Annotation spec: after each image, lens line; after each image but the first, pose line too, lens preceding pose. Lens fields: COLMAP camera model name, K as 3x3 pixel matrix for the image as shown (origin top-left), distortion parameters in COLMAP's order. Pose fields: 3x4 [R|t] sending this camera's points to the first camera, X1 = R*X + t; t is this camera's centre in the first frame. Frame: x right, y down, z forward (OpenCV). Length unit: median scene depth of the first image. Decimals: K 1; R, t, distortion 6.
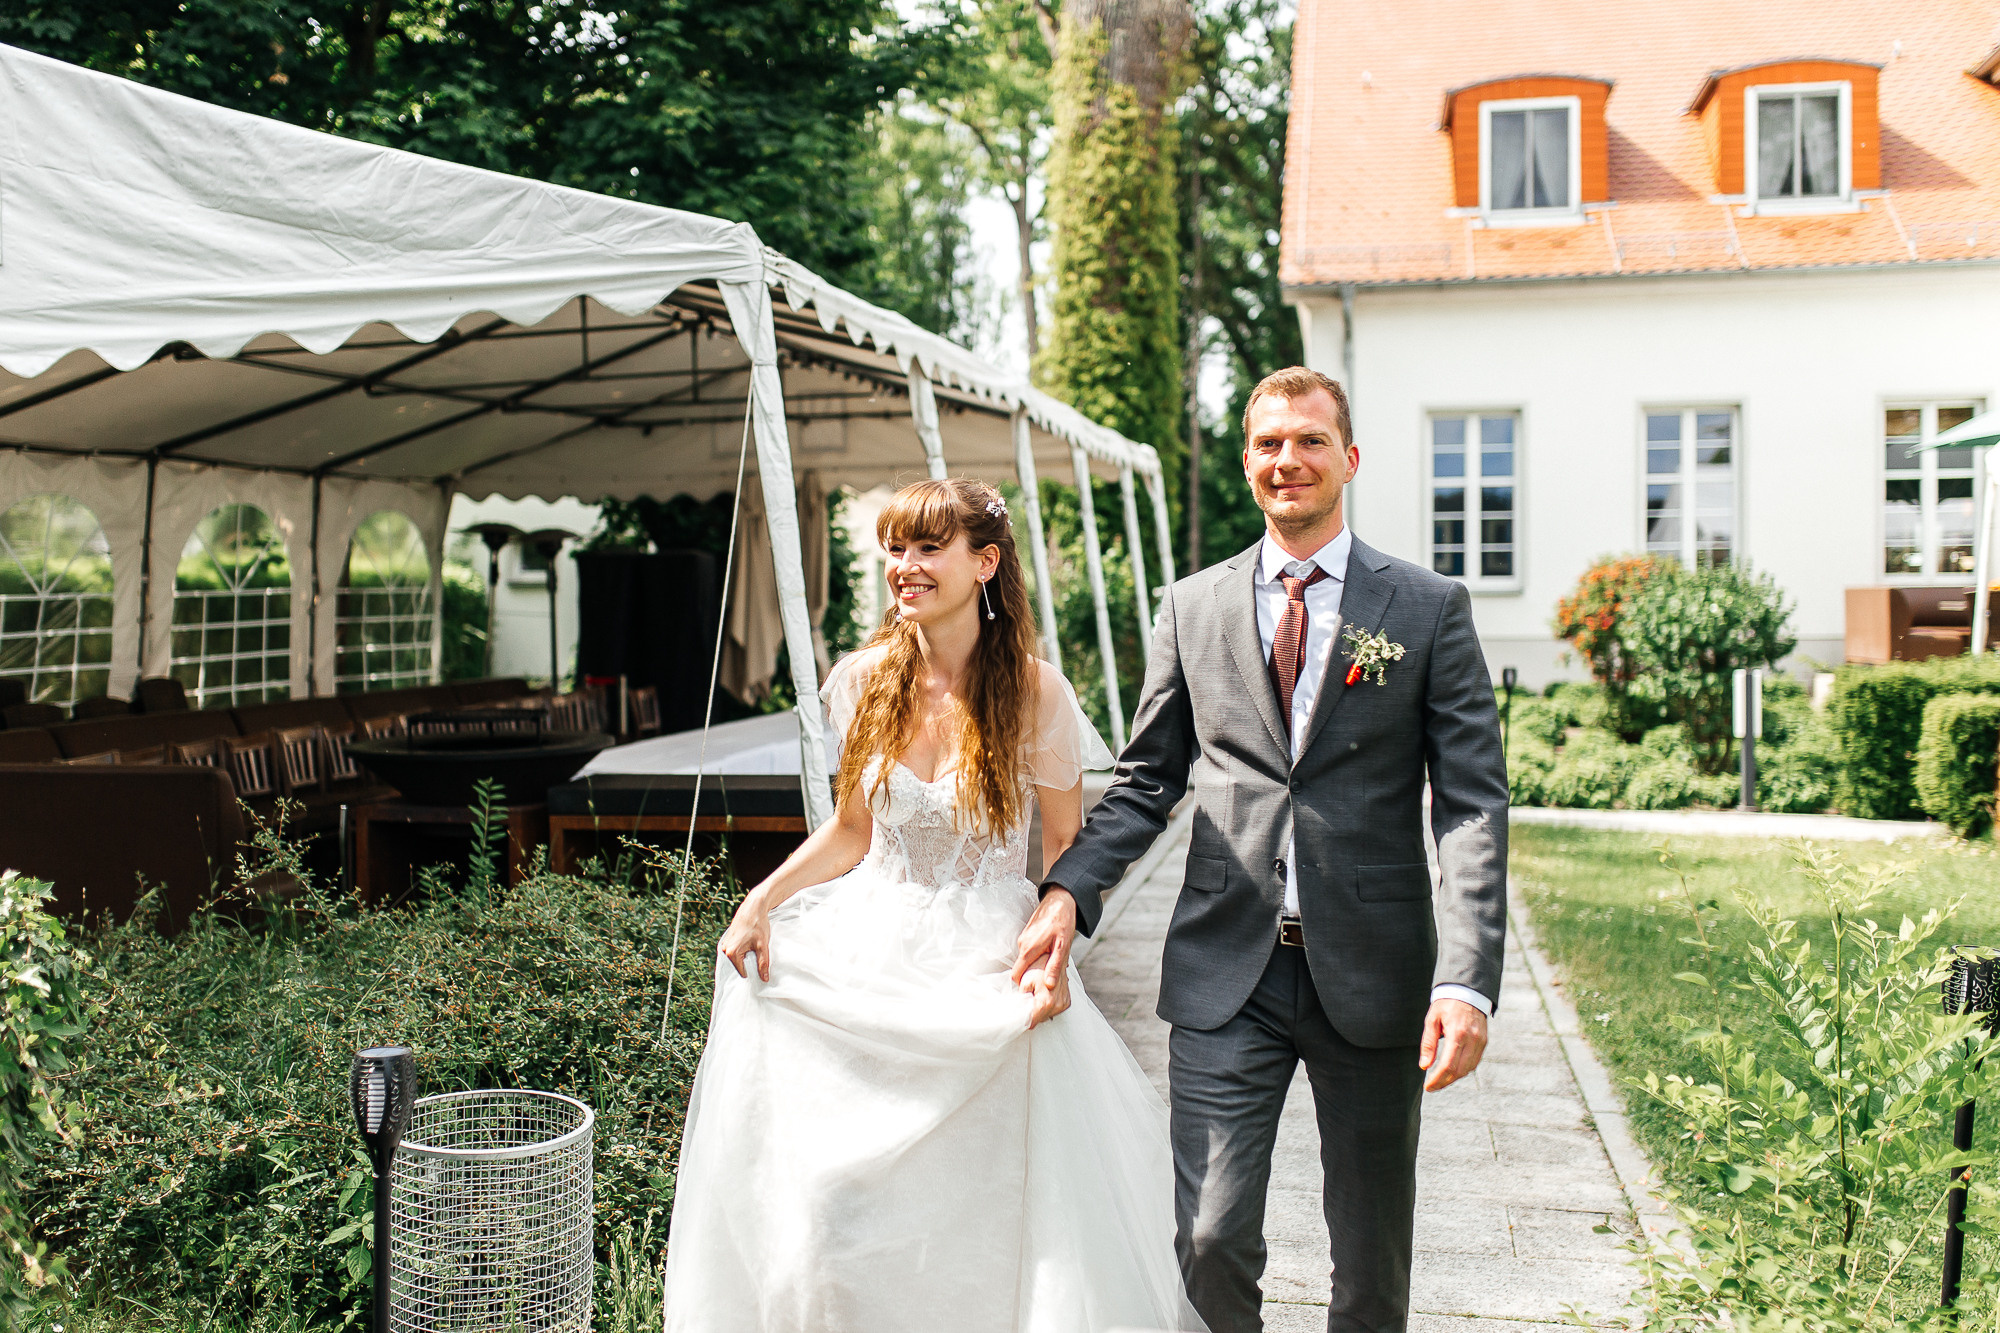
lens RADIAL K [[2062.5, 0, 992.0], [0, 2062.5, 701.5], [0, 0, 1]] dist [0.018167, -0.004456]
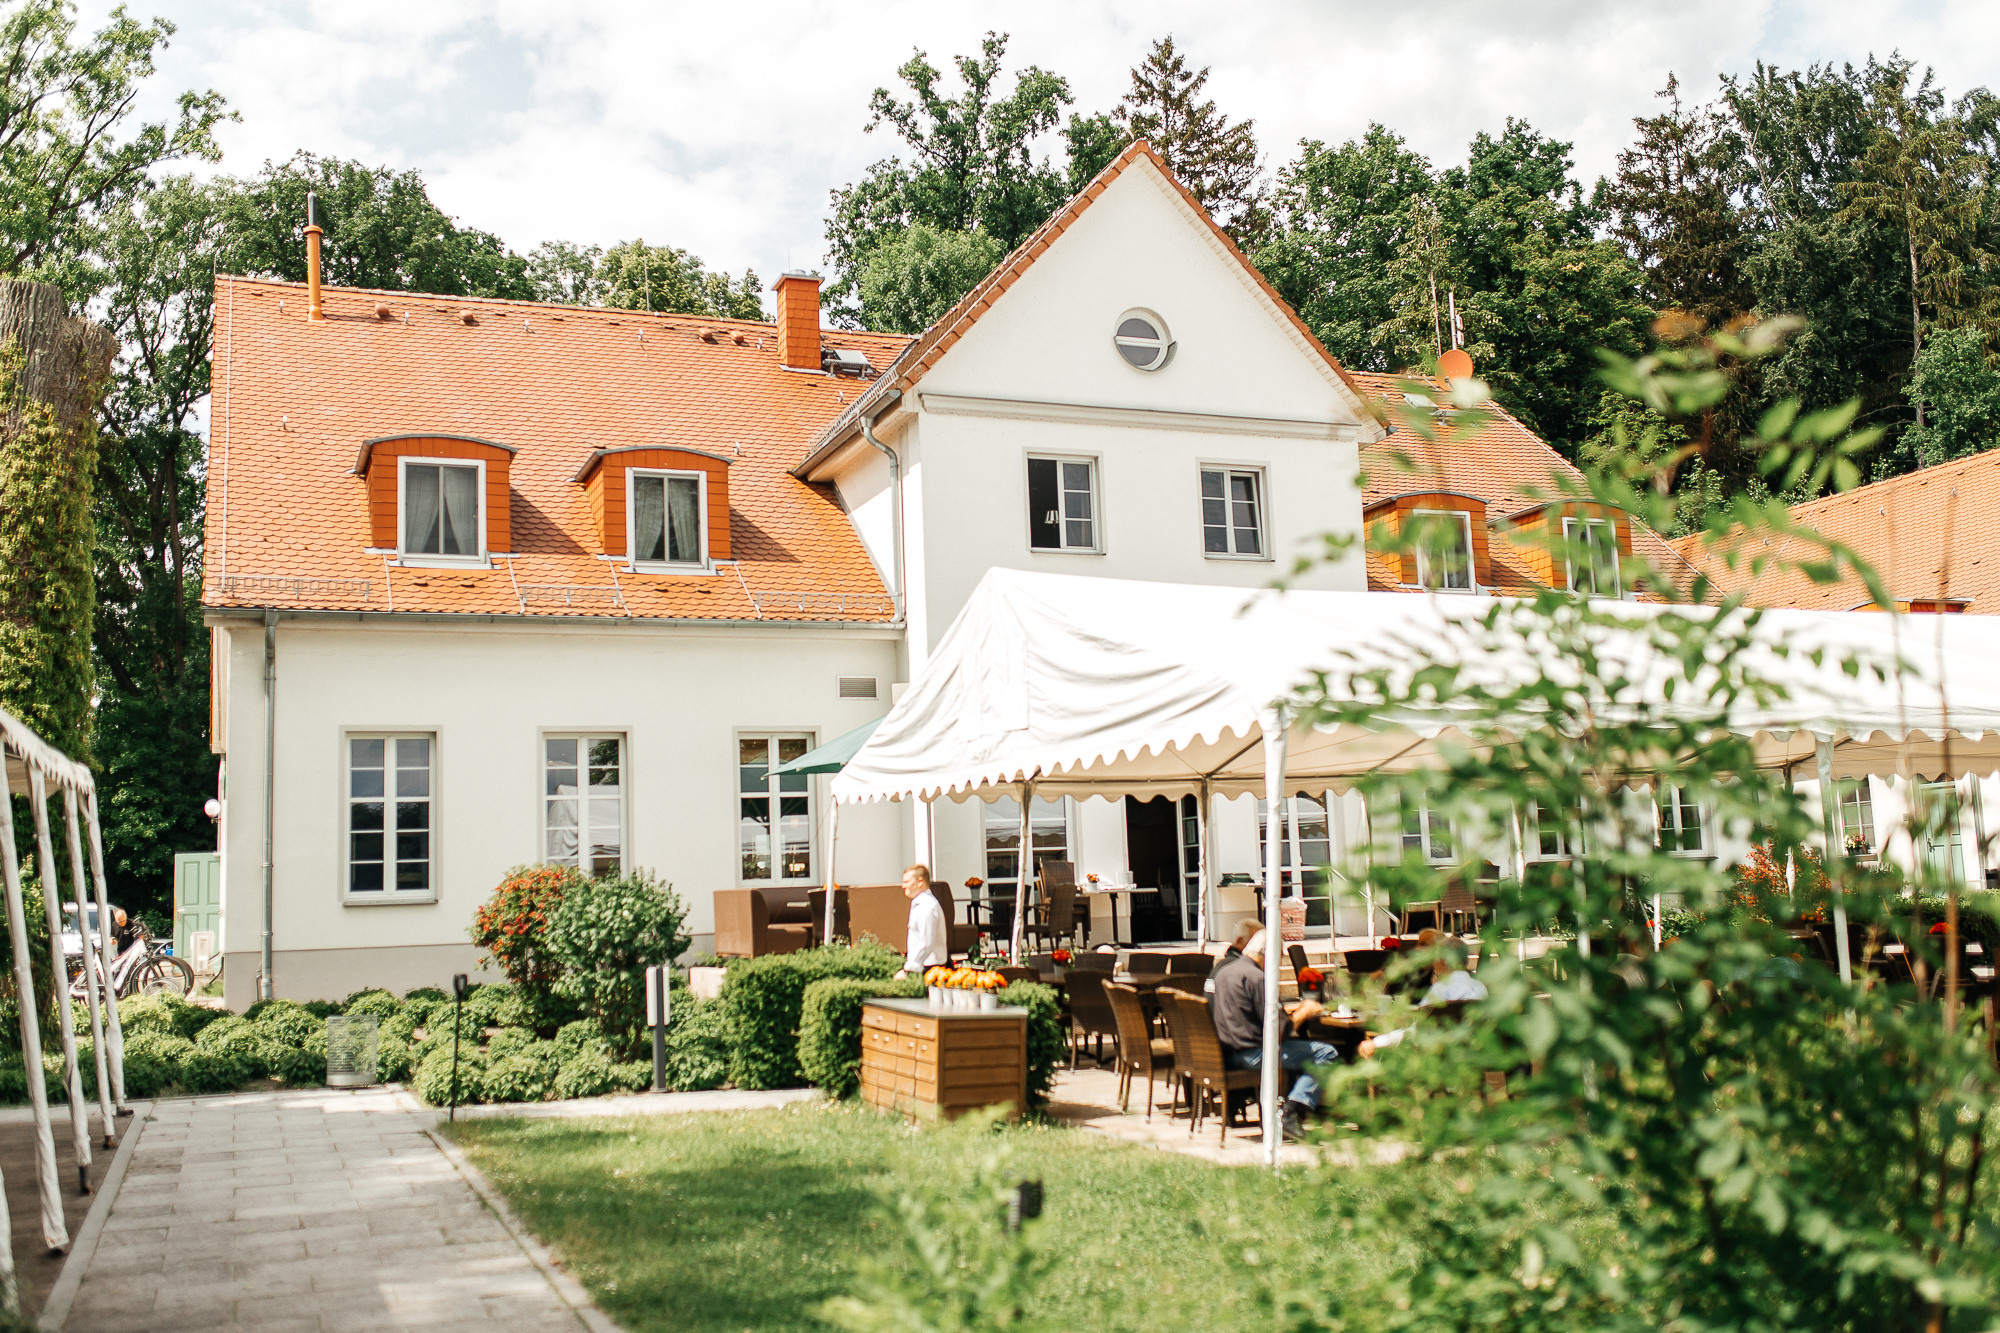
lens RADIAL K [[2062.5, 0, 992.0], [0, 2062.5, 701.5], [0, 0, 1]] dist [0.018167, -0.004456]
pose [[0.822511, 0.028177, 0.568050, -0.124886], [0.053060, 0.990615, -0.125965, -0.006227], [-0.566268, 0.133748, 0.813297, -0.050779]]
